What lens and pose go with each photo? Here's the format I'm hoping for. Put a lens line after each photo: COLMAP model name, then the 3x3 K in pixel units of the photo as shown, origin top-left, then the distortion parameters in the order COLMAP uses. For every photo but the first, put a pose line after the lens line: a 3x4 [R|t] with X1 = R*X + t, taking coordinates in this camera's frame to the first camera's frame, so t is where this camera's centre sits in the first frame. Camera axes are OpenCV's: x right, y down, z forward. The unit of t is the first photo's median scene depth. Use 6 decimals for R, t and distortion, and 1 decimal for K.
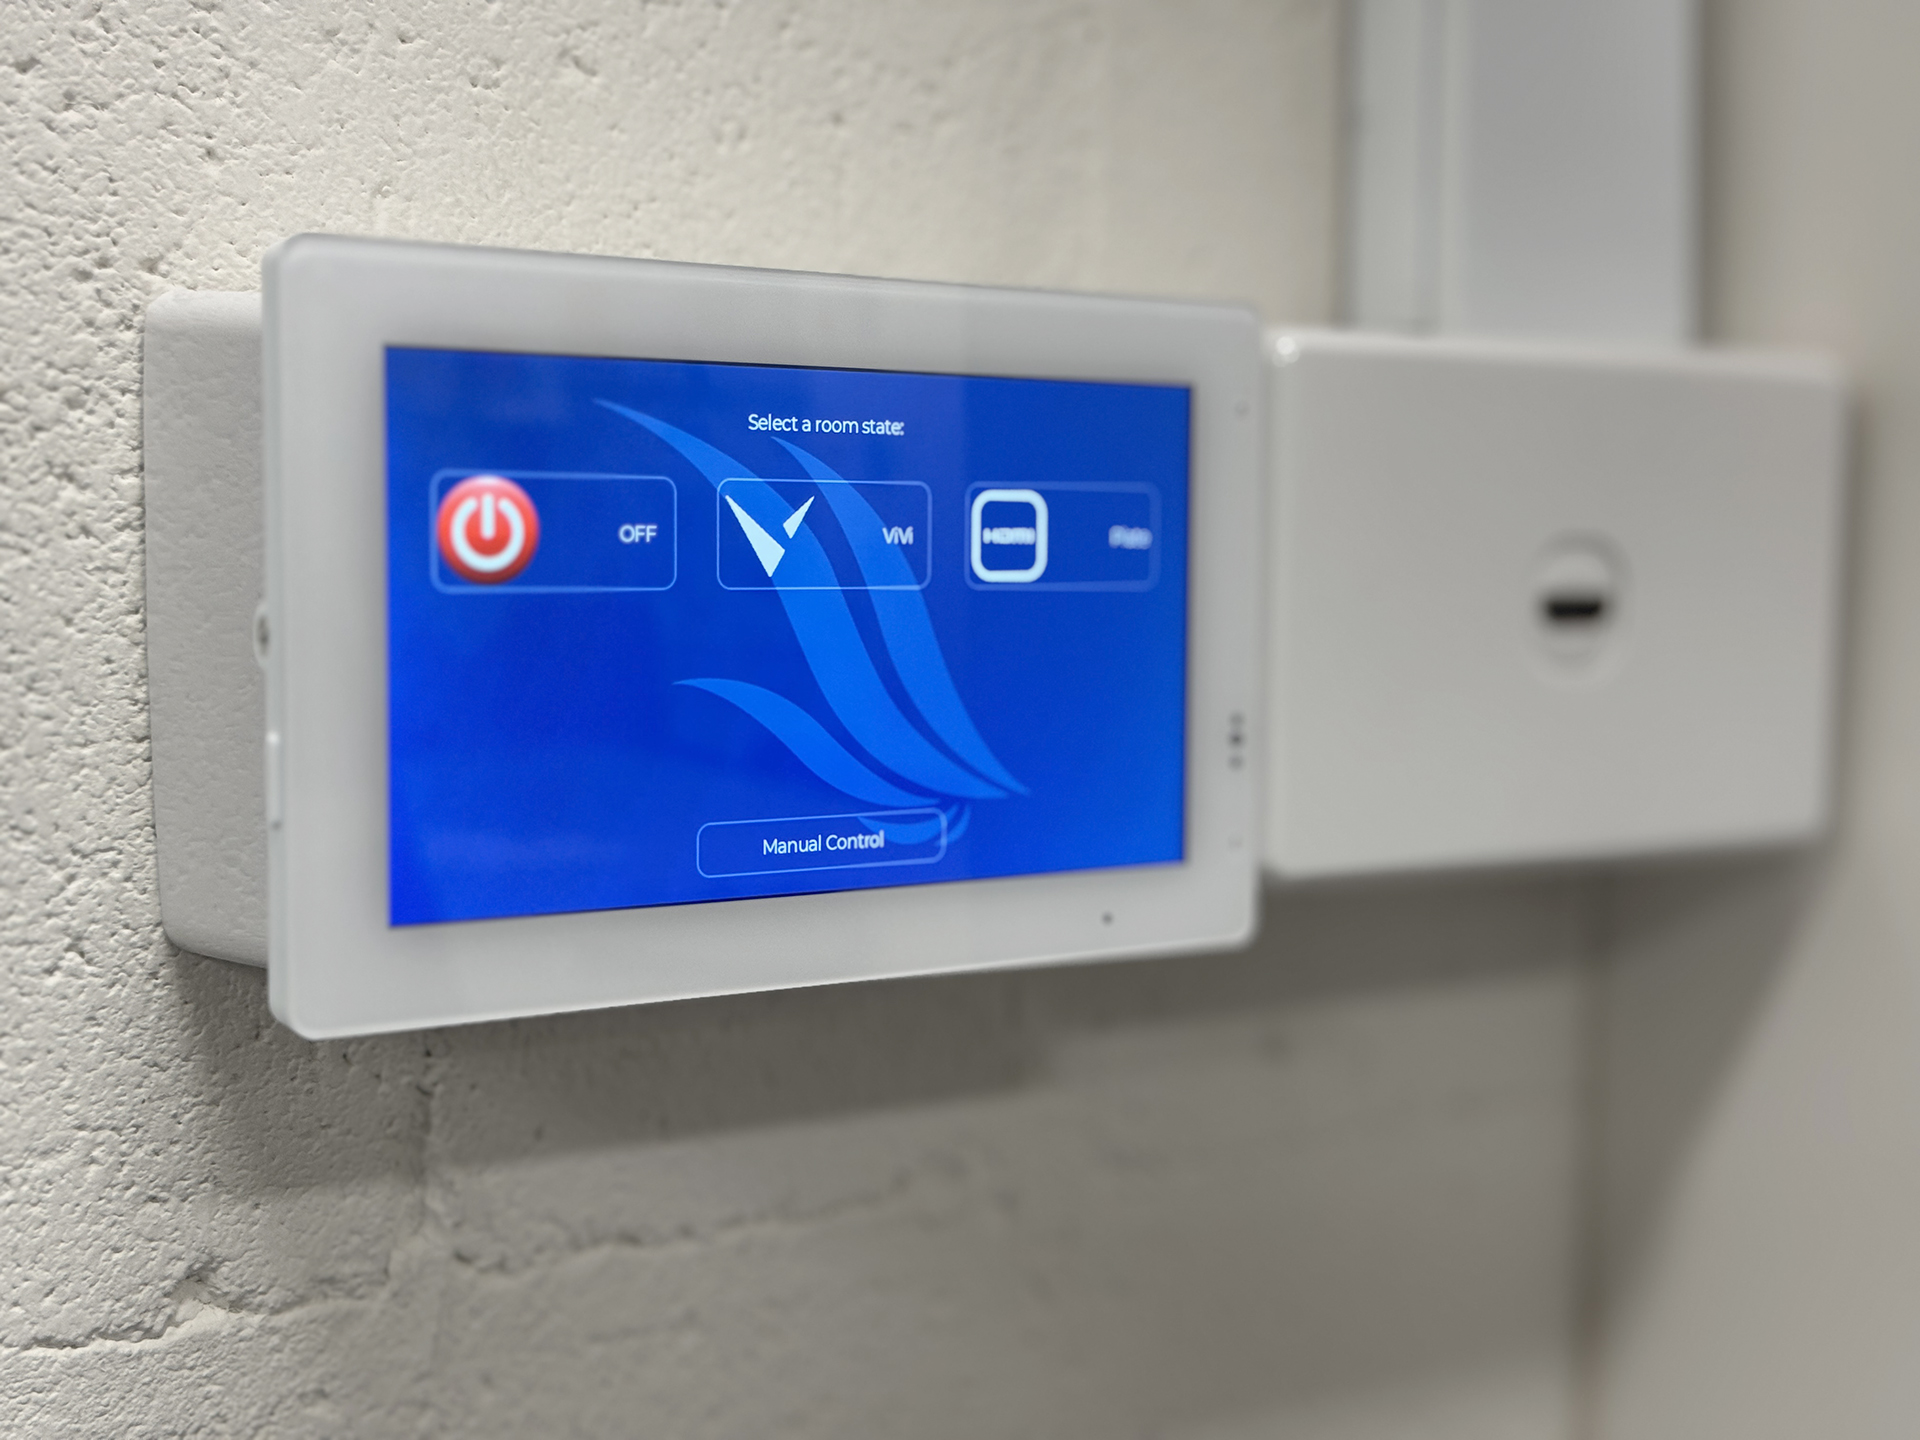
lens RADIAL K [[2810.7, 0, 960.0], [0, 2810.7, 720.0], [0, 0, 1]] dist [0.218571, -0.776745]
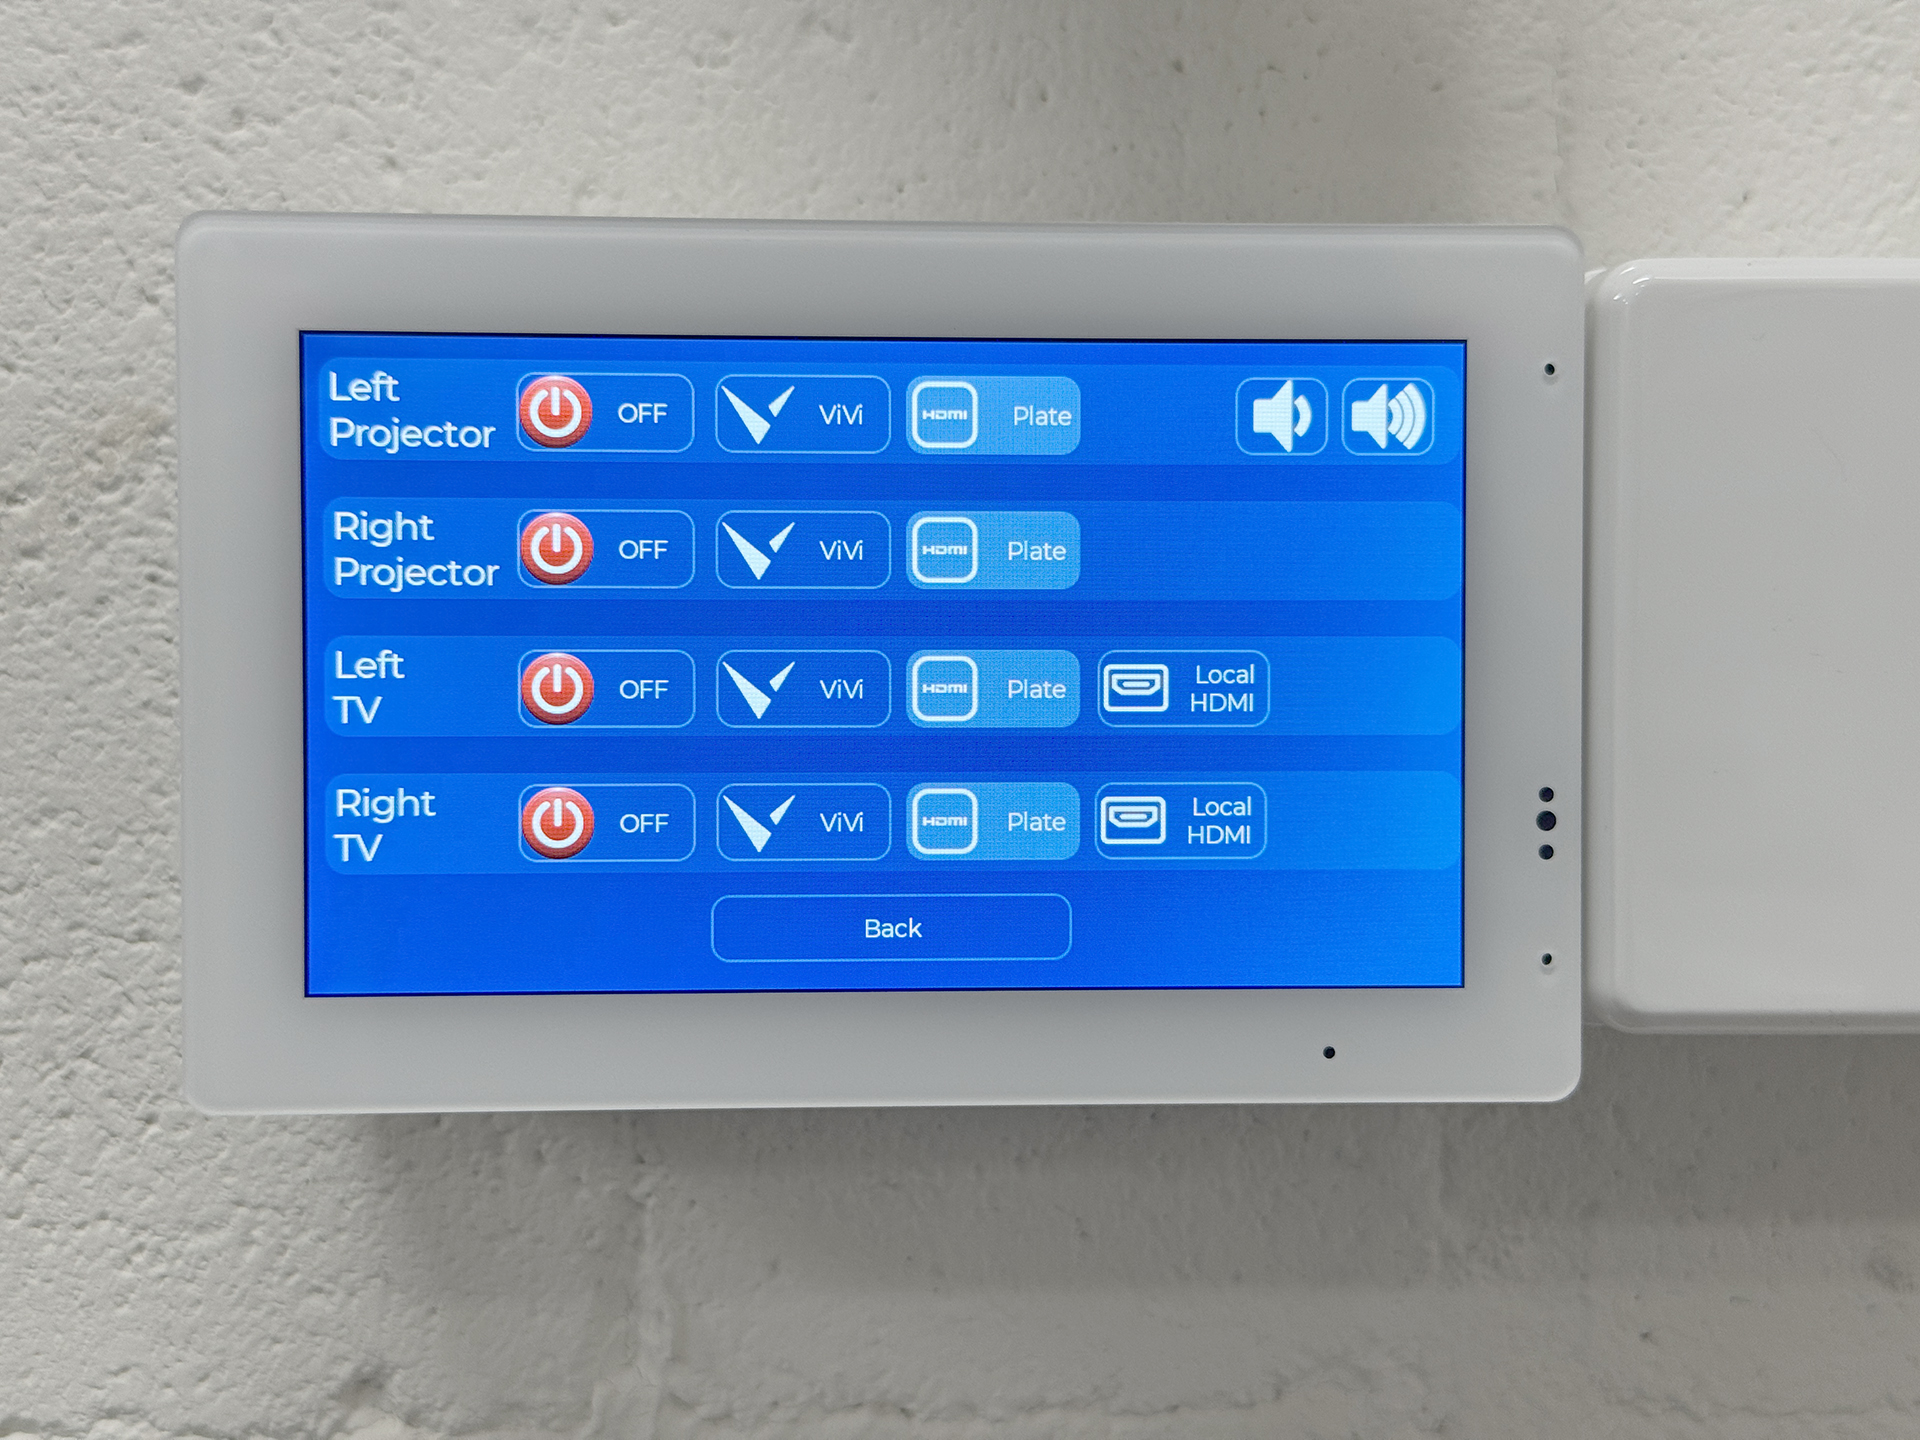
lens RADIAL K [[2810.7, 0, 960.0], [0, 2810.7, 720.0], [0, 0, 1]] dist [0.218571, -0.776745]
pose [[0.849064, -0.000867, -0.528290, 0.381108], [-0.029210, 0.998392, -0.048583, 0.022359], [0.527482, 0.056682, 0.847673, 0.316592]]
